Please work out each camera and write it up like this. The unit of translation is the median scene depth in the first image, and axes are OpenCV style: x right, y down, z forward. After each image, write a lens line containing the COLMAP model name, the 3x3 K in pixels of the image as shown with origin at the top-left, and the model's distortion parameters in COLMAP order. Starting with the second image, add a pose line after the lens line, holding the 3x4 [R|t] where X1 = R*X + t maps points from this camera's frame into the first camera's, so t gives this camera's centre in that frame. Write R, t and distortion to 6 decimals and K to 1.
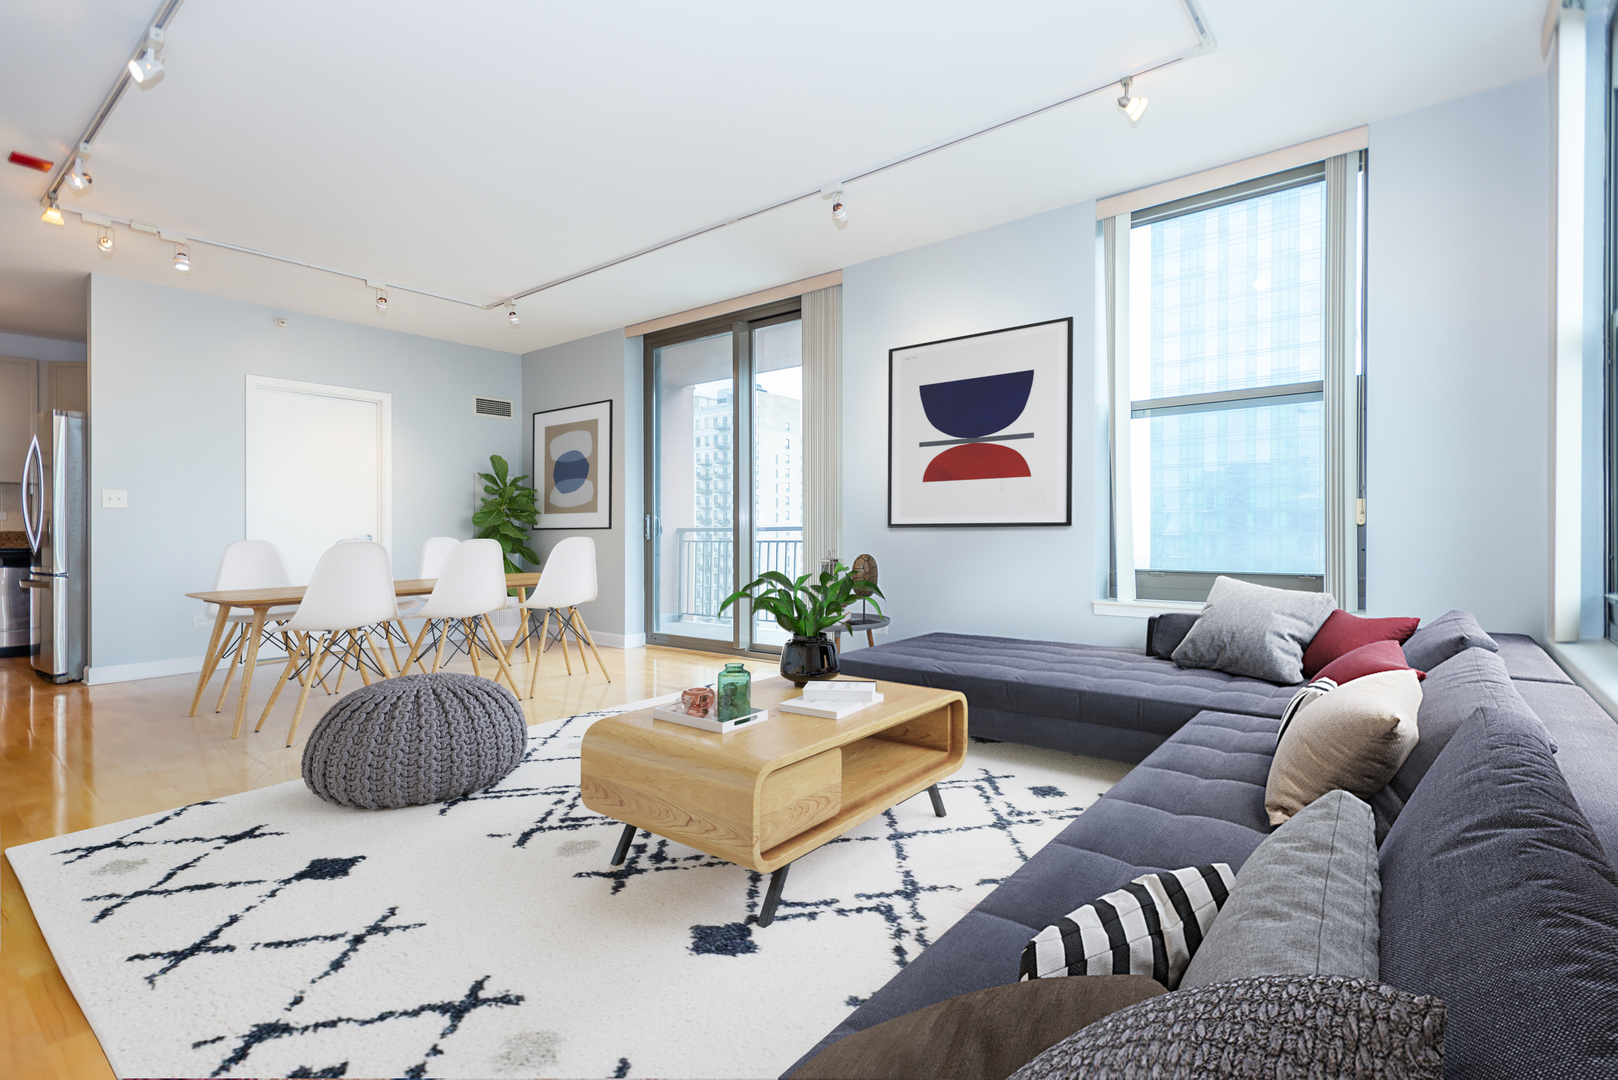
lens RADIAL K [[771.3, 0, 791.8], [0, 771.3, 533.5], [0, 0, 1]] dist [0.012838, -0.001598]
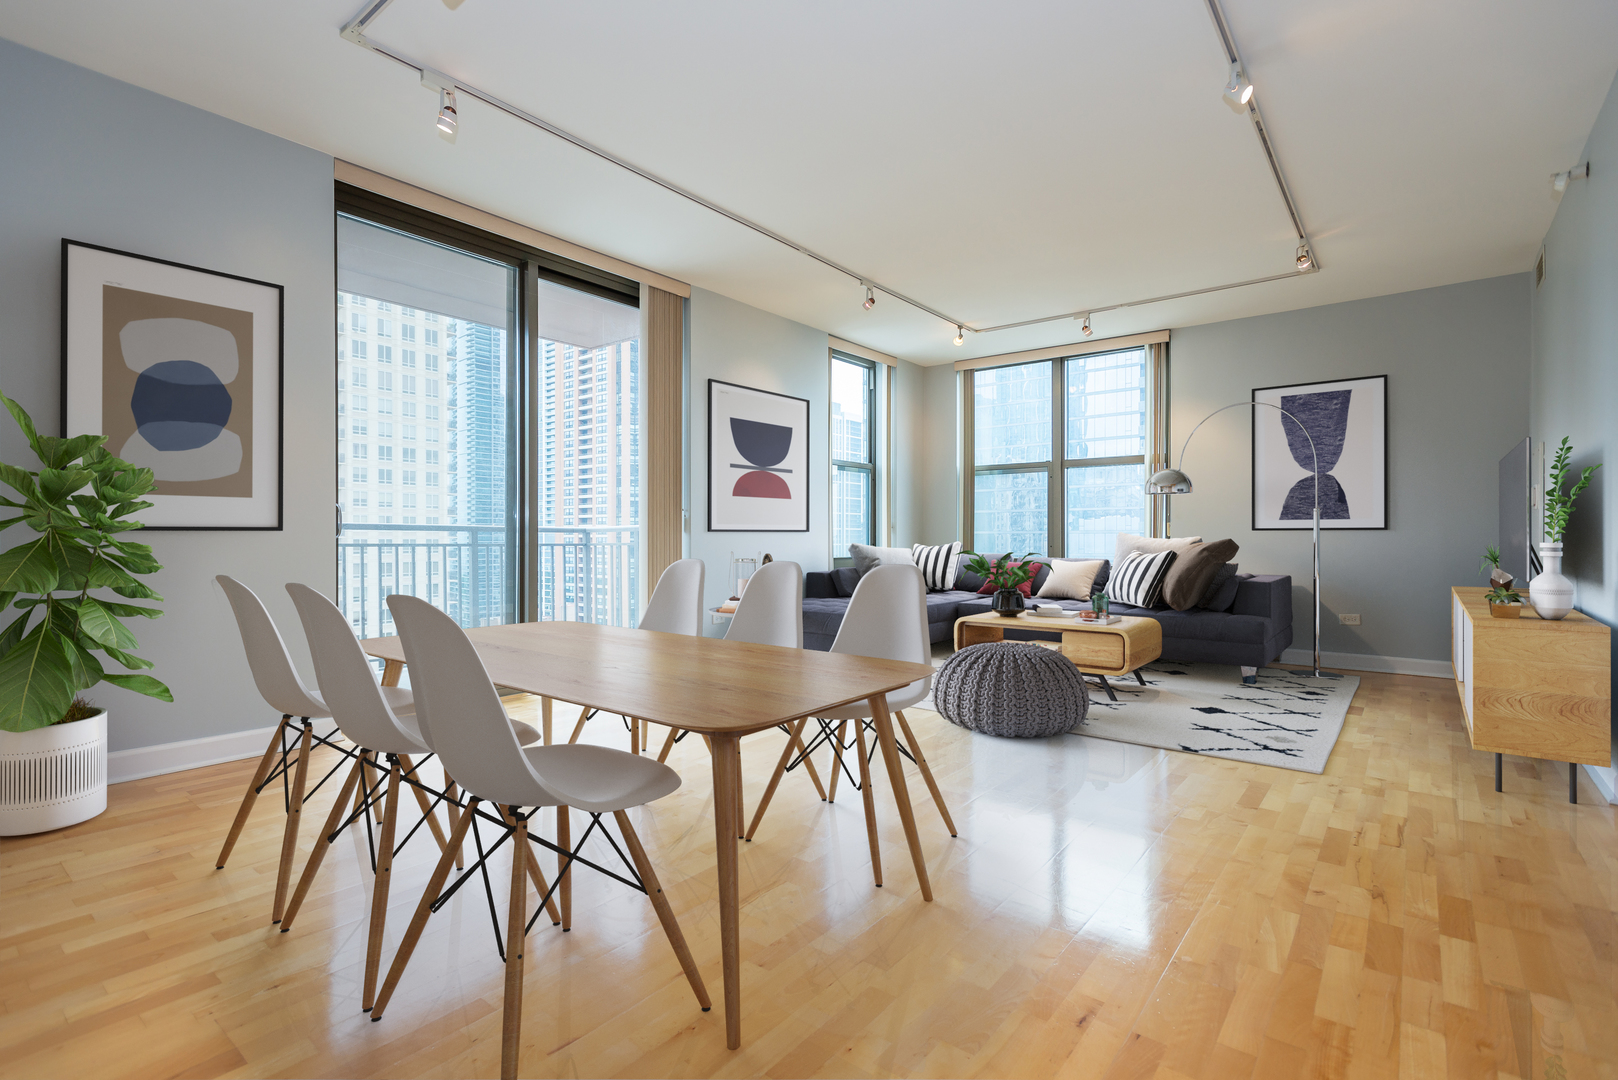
lens RADIAL K [[771.3, 0, 791.8], [0, 771.3, 533.5], [0, 0, 1]] dist [0.012838, -0.001598]
pose [[0.006691, 0.006662, 0.999955, -1.070091], [0.004169, 0.999969, -0.006690, 0.002524], [-0.999969, 0.004213, 0.006664, 0.897449]]
